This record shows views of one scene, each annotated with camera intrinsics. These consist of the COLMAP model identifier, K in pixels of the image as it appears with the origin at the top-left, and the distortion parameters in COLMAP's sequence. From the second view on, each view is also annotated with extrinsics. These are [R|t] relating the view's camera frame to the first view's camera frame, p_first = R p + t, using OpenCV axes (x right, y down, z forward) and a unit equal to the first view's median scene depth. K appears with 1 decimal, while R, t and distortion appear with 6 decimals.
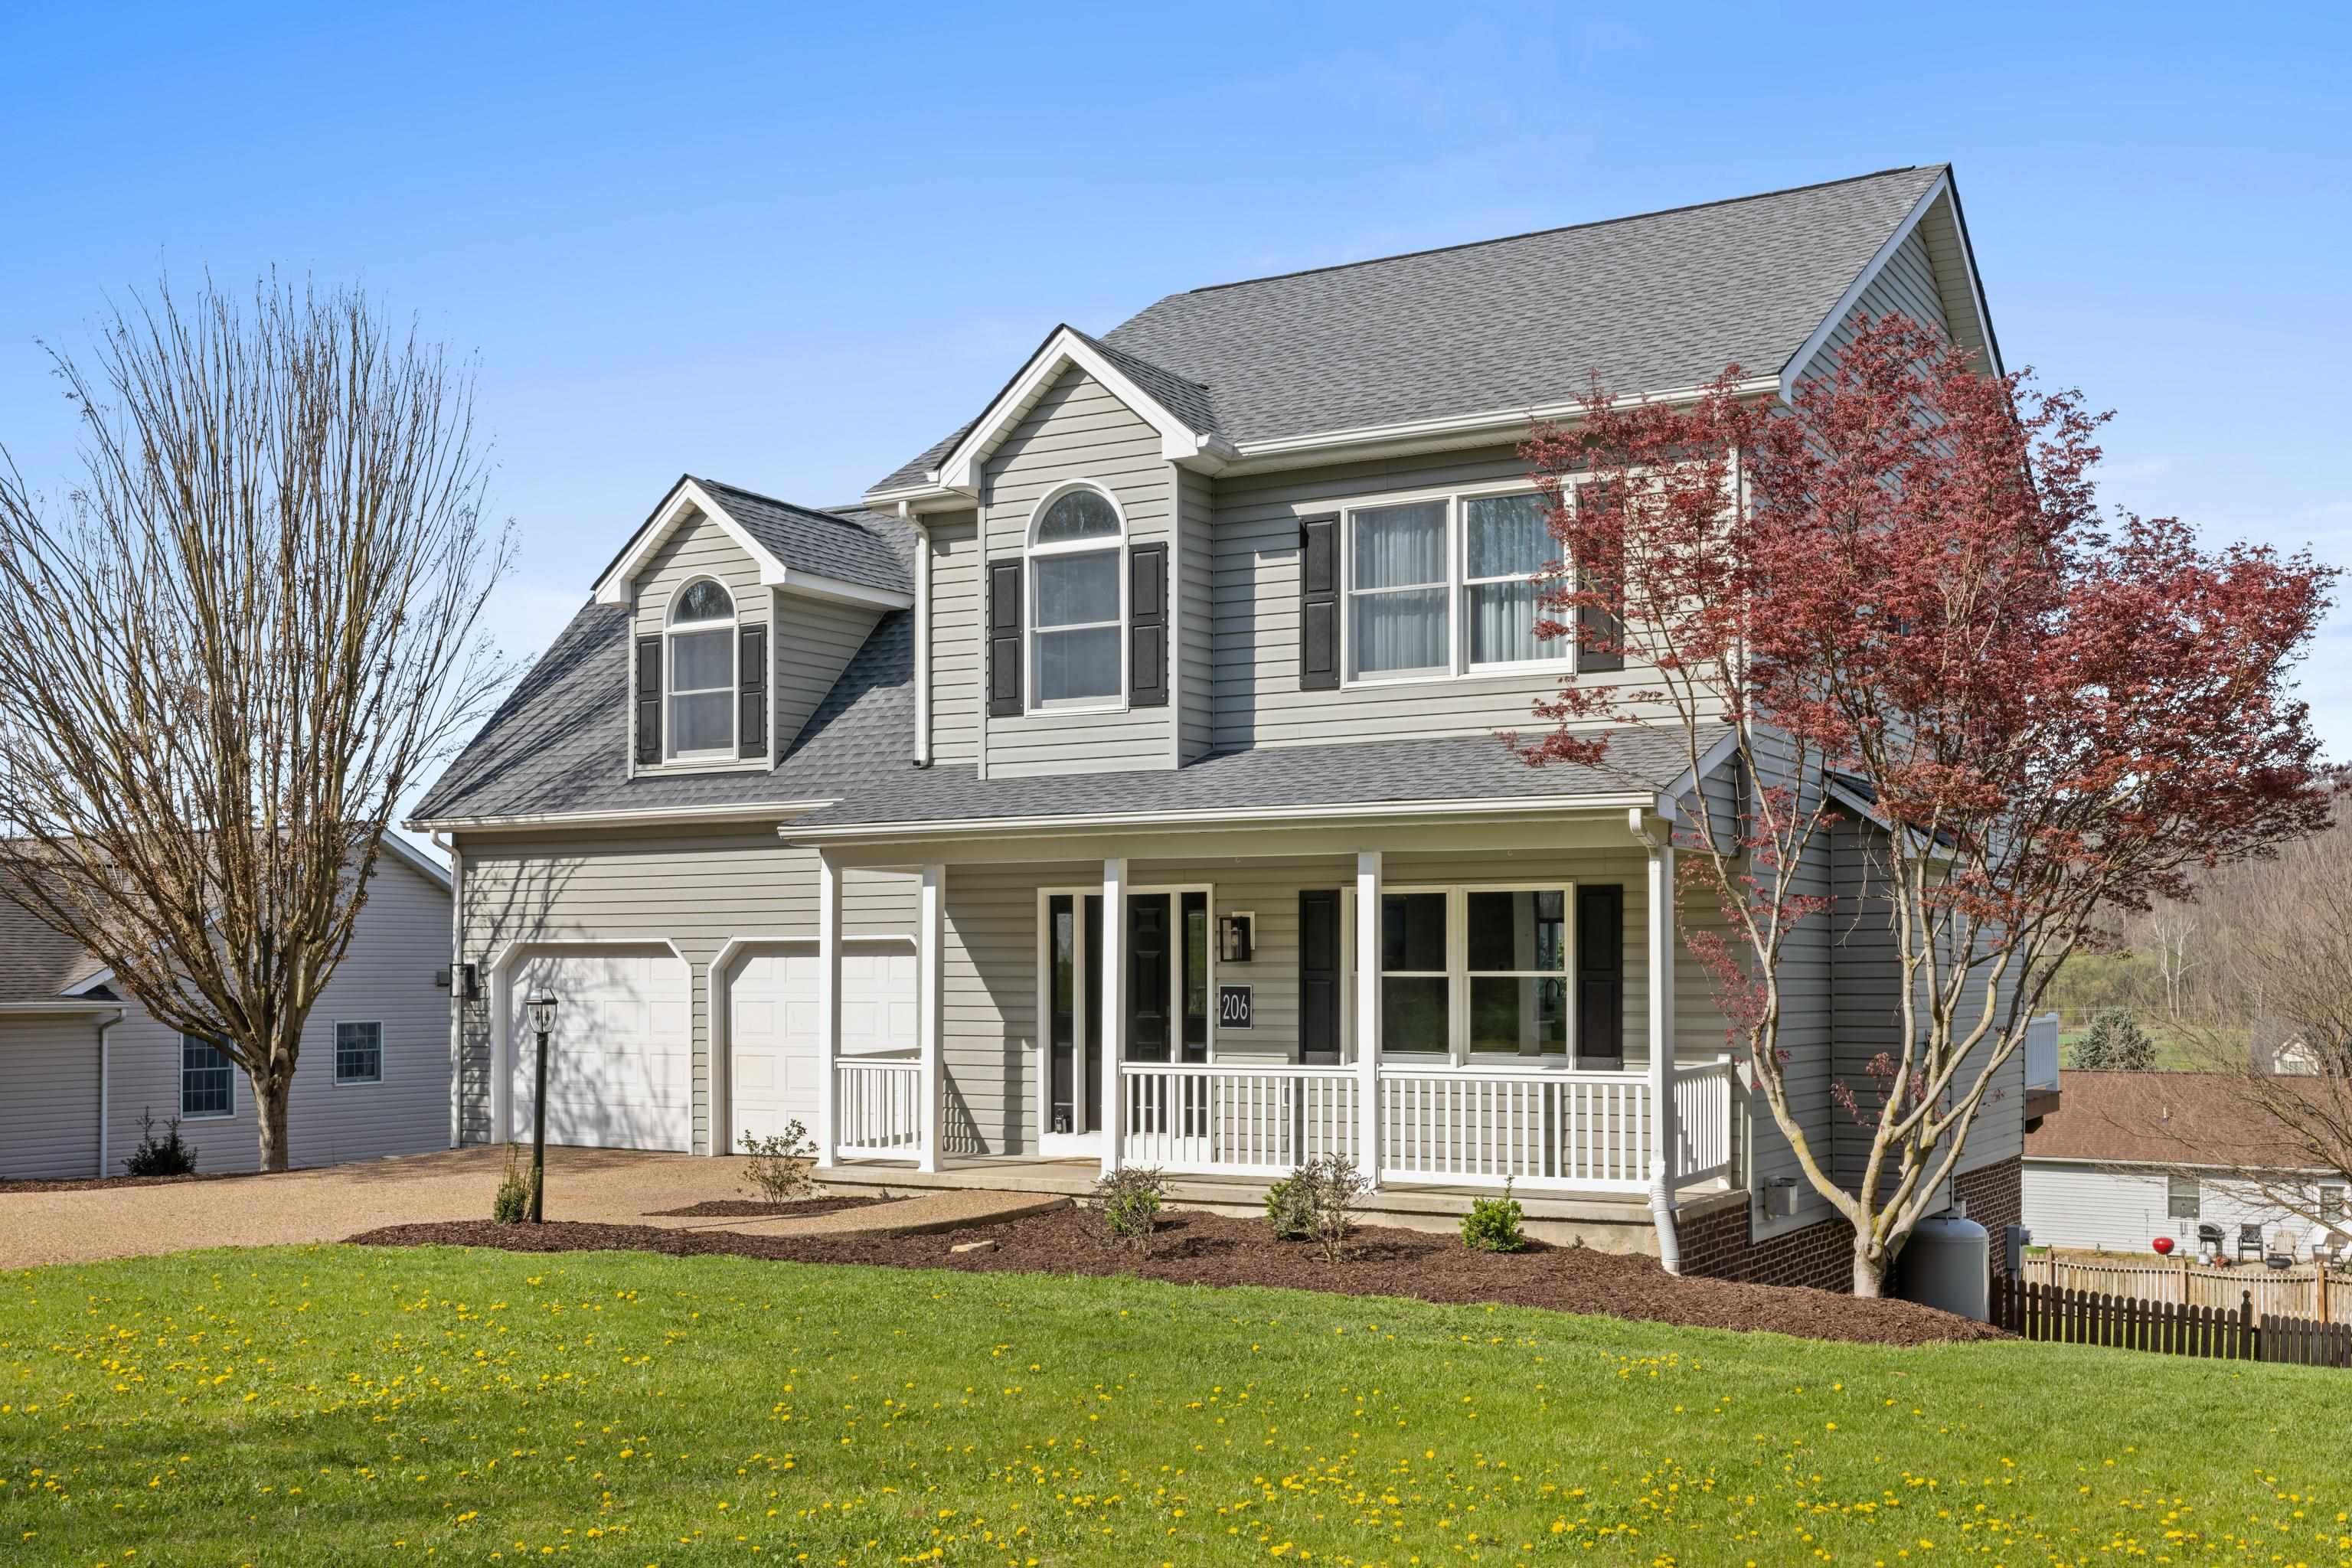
lens RADIAL K [[2396.6, 0, 1176.0], [0, 2396.6, 784.0], [0, 0, 1]] dist [0.014047, 0.007352]
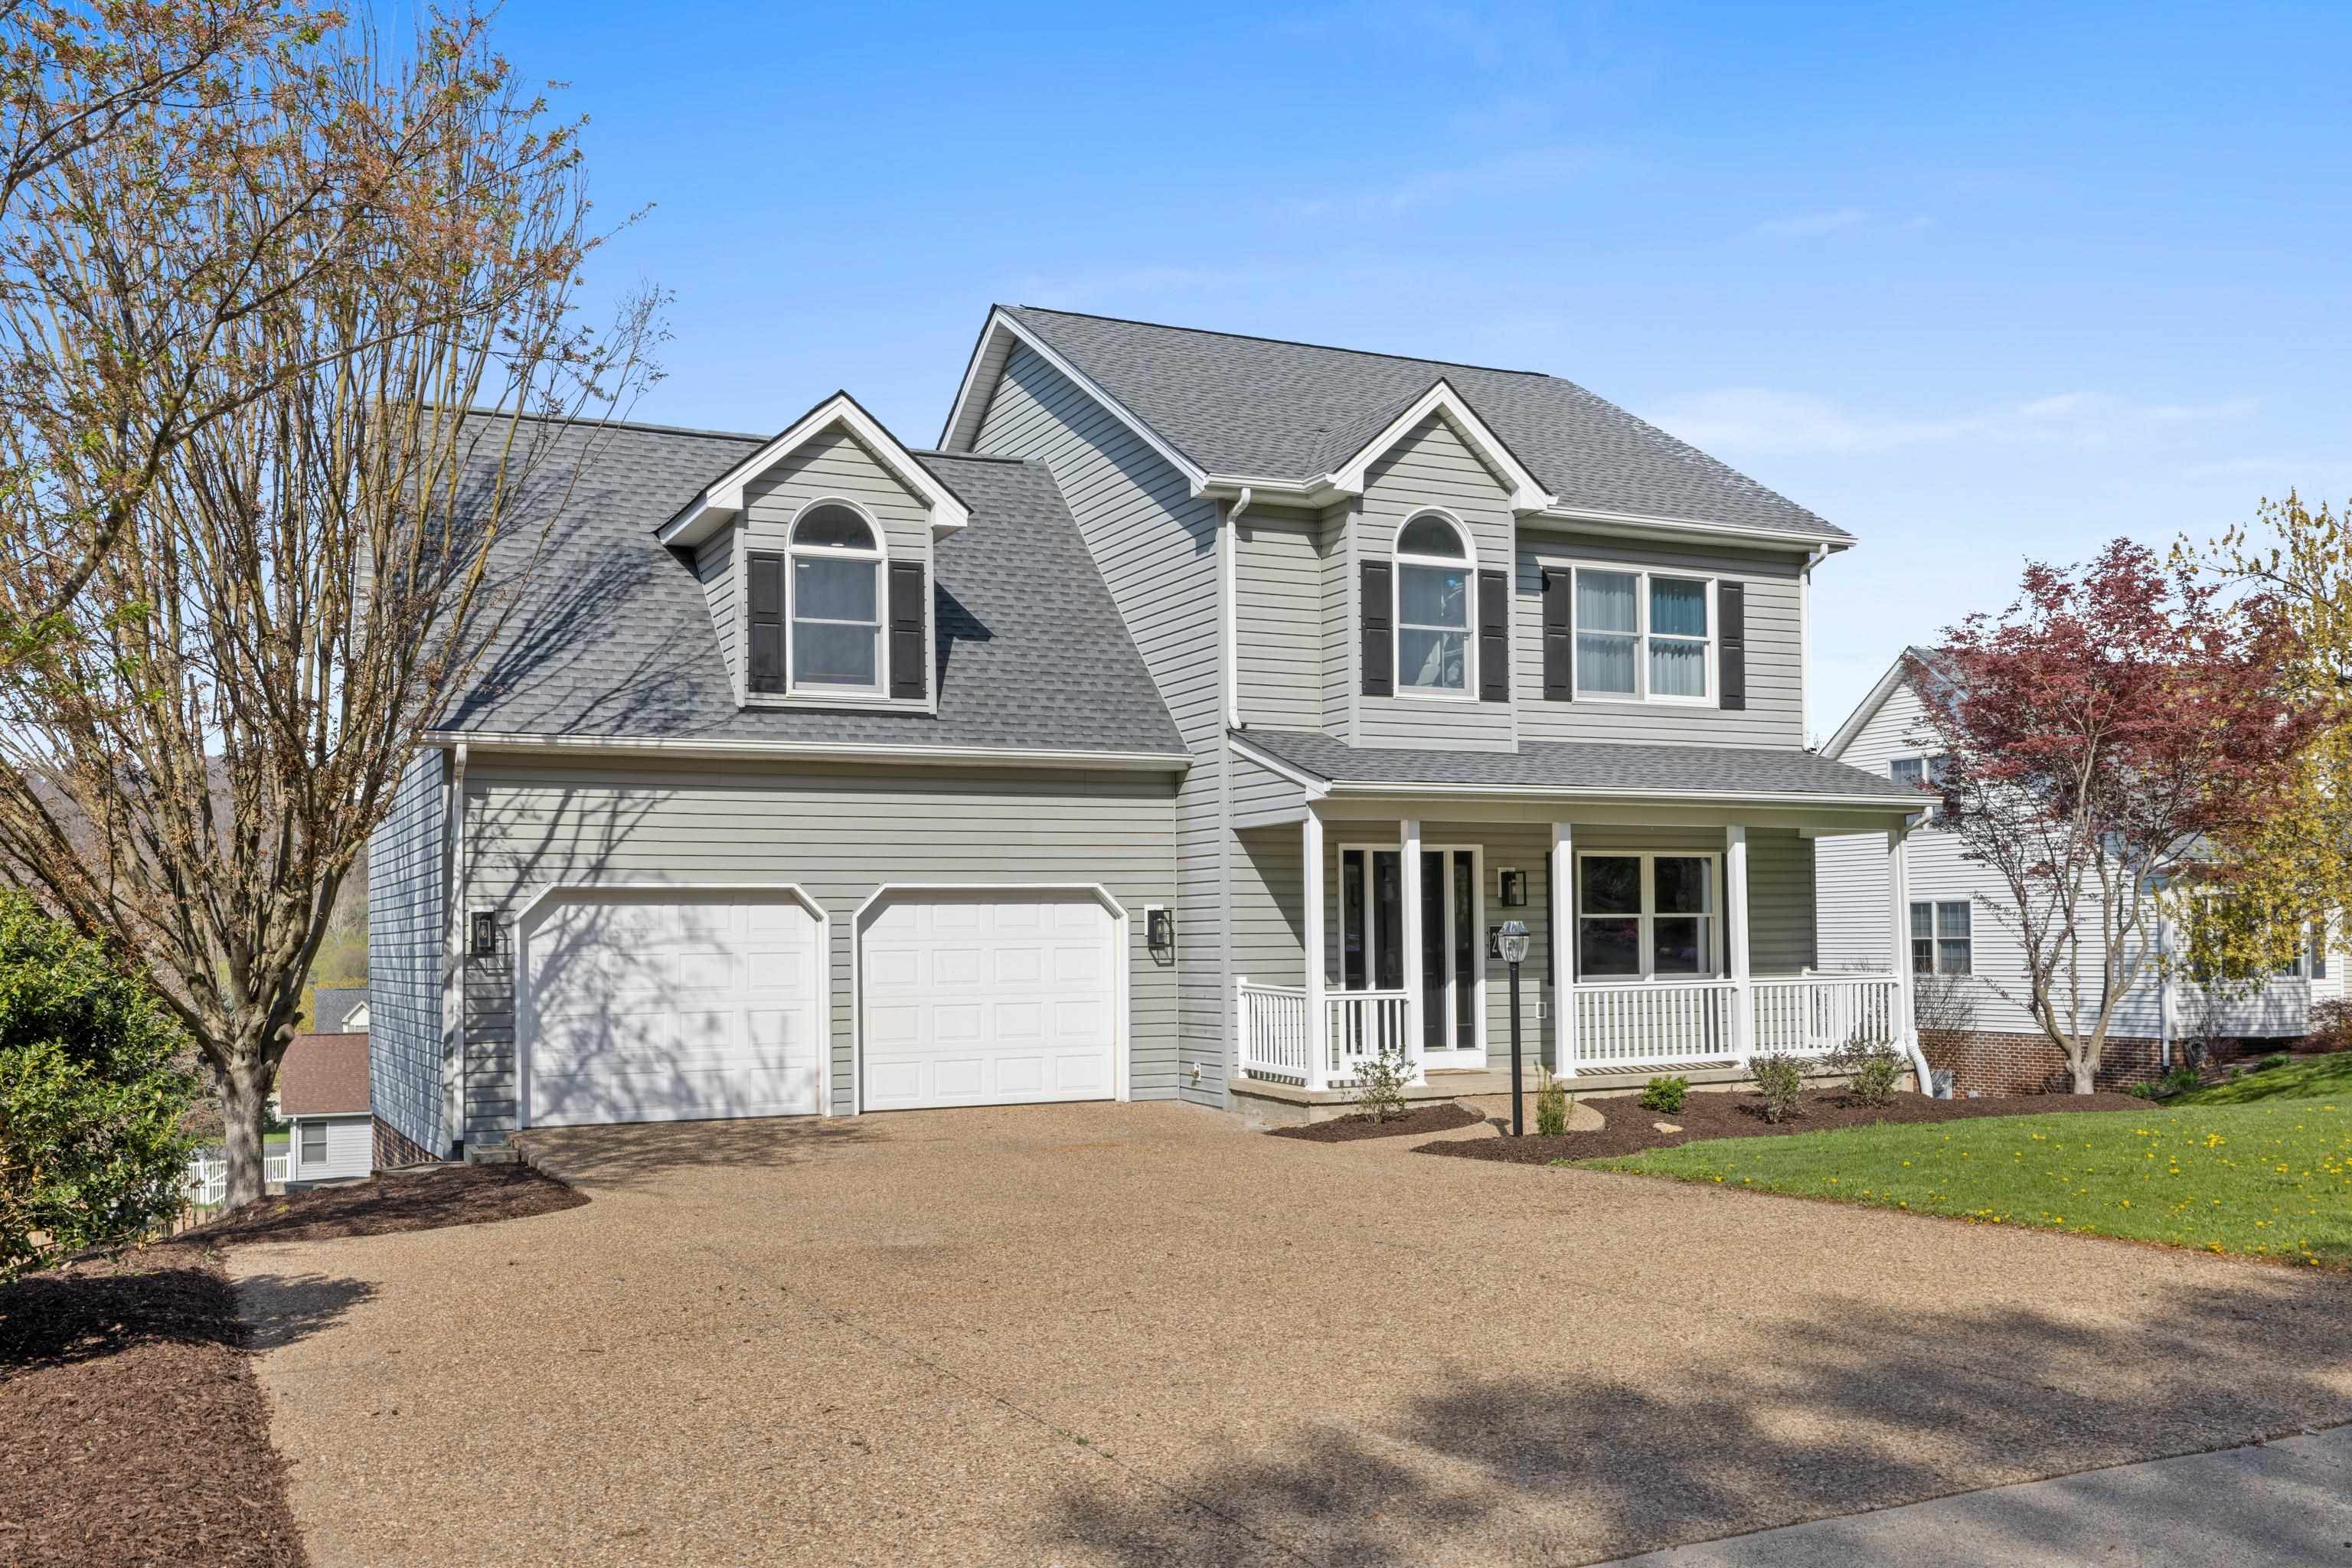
lens RADIAL K [[1994.5, 0, 1175.1], [0, 1994.5, 736.5], [0, 0, 1]] dist [0.045631, -0.002077]
pose [[0.550486, 0.071079, 0.831813, -0.897324], [-0.058076, 0.997216, -0.046779, 0.040953], [-0.832822, -0.022557, 0.553081, 0.525196]]
